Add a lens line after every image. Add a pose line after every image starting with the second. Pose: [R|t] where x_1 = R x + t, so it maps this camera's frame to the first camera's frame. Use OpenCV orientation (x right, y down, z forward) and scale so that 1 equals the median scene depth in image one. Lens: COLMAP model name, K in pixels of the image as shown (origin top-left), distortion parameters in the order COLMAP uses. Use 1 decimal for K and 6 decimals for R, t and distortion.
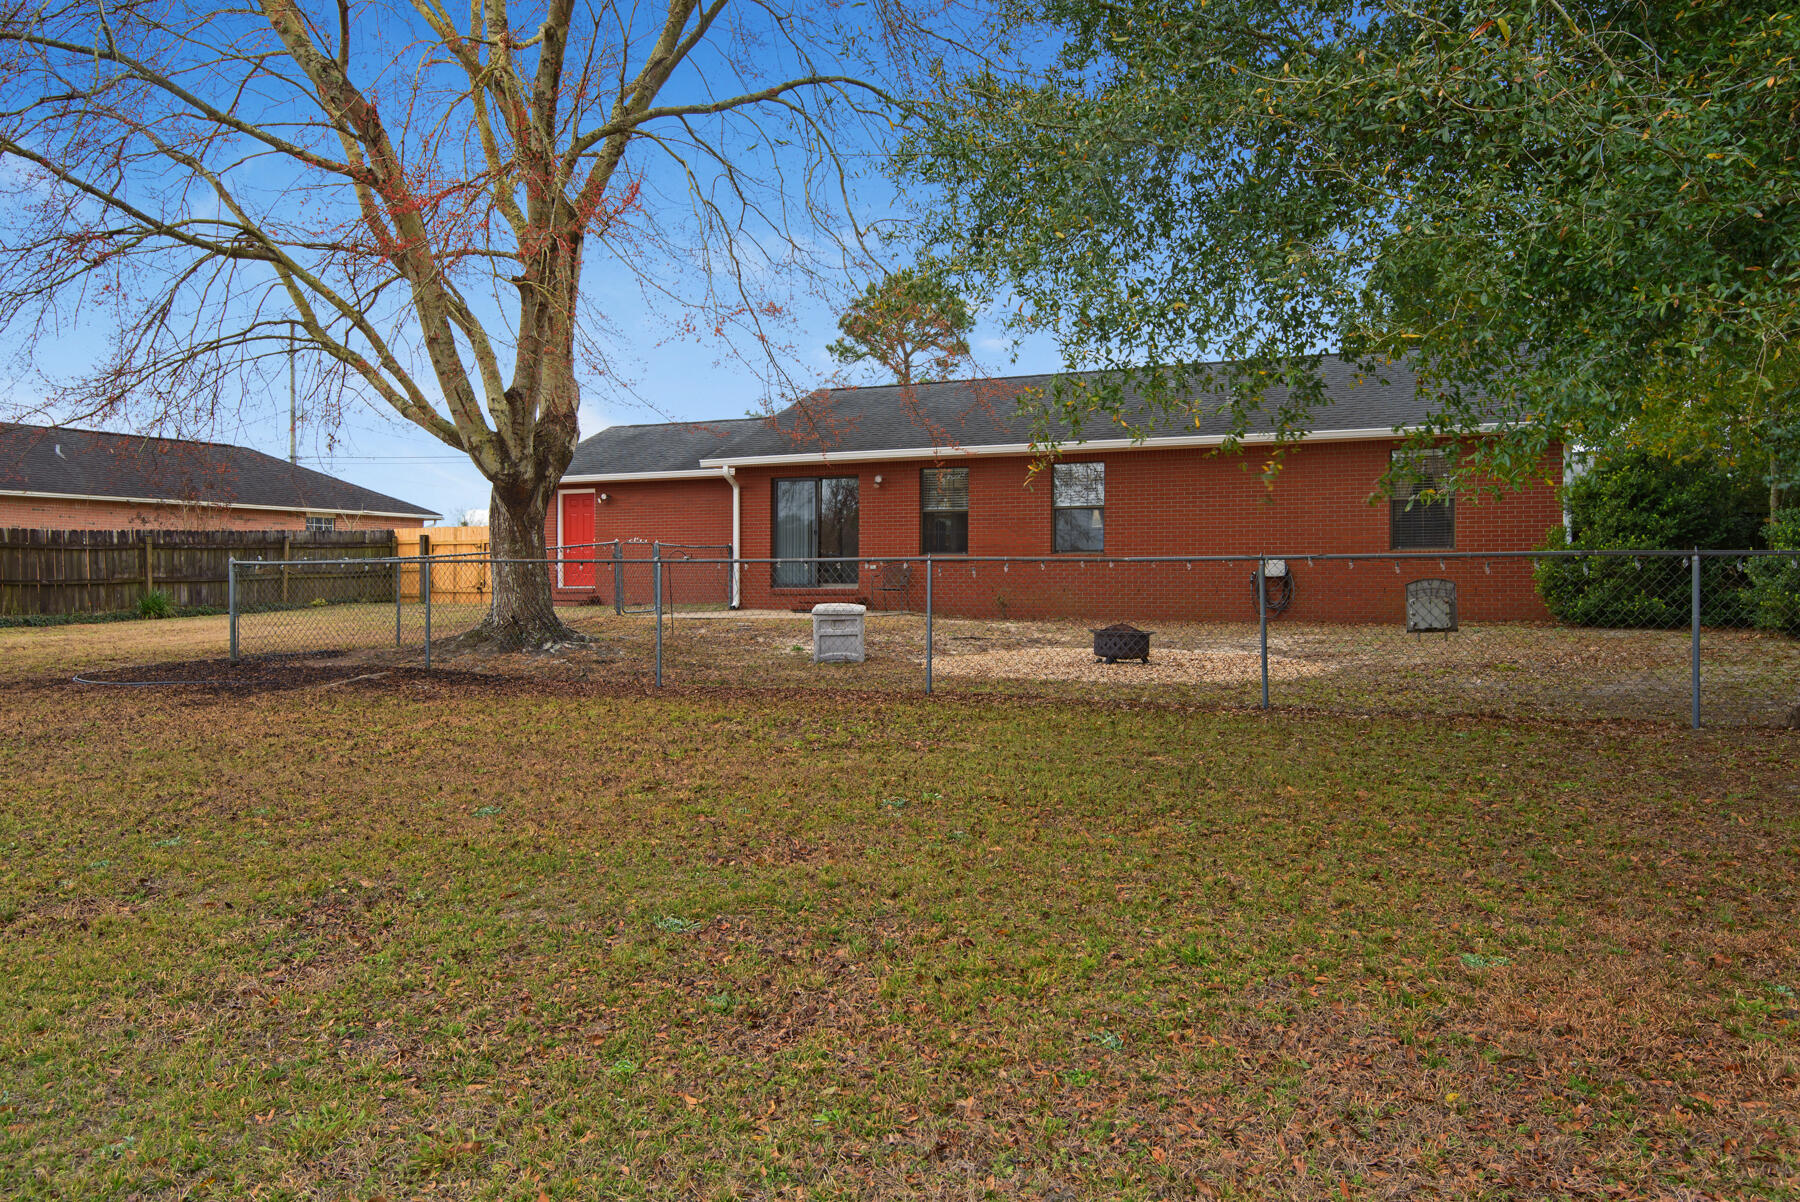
lens RADIAL K [[1277.4, 0, 900.0], [0, 1277.4, 601.0], [0, 0, 1]] dist [0.008831, -0.002534]
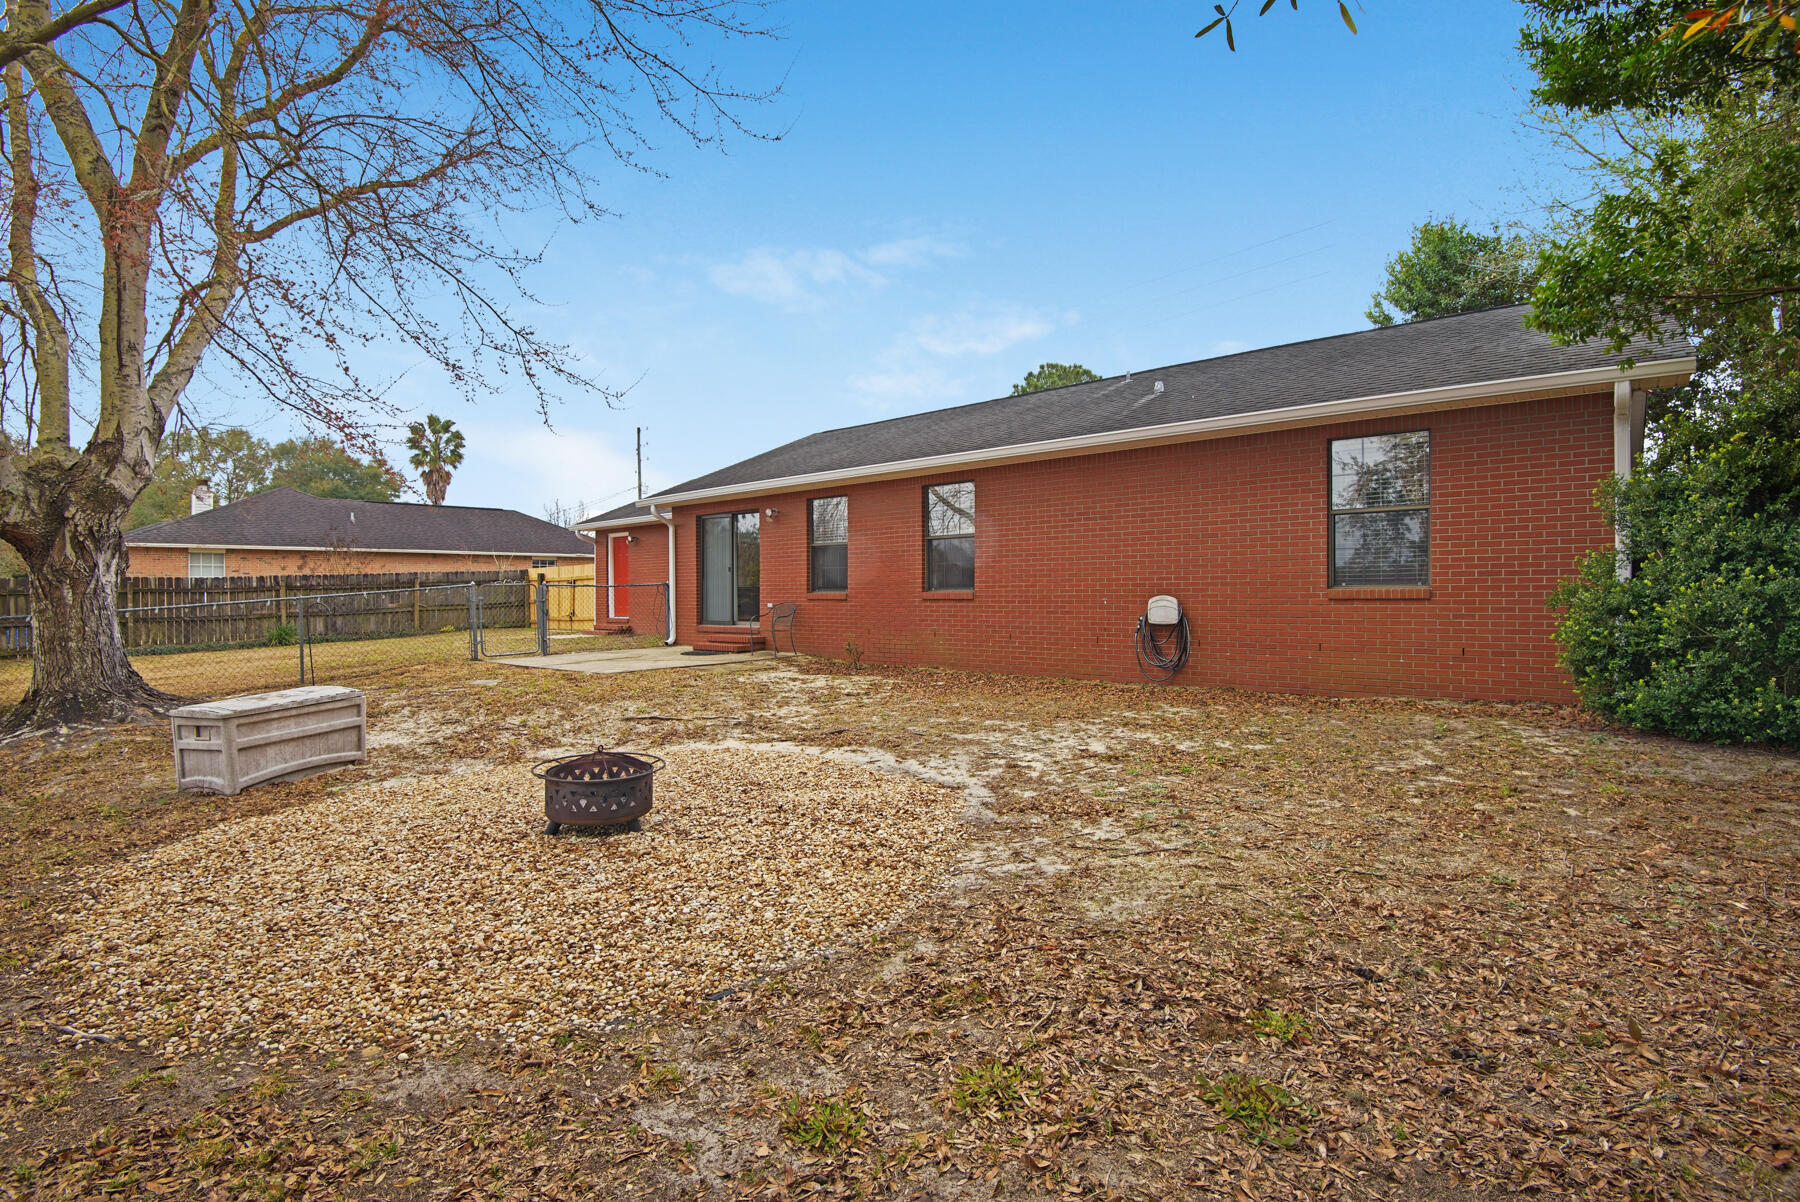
lens RADIAL K [[801.6, 0, 928.7], [0, 801.6, 610.4], [0, 0, 1]] dist [-0.053549, -0.000538]
pose [[0.962944, 0.000415, -0.269700, 0.254083], [0.002254, 0.999951, 0.009588, -0.028746], [0.269691, -0.009841, 0.962897, 0.471436]]
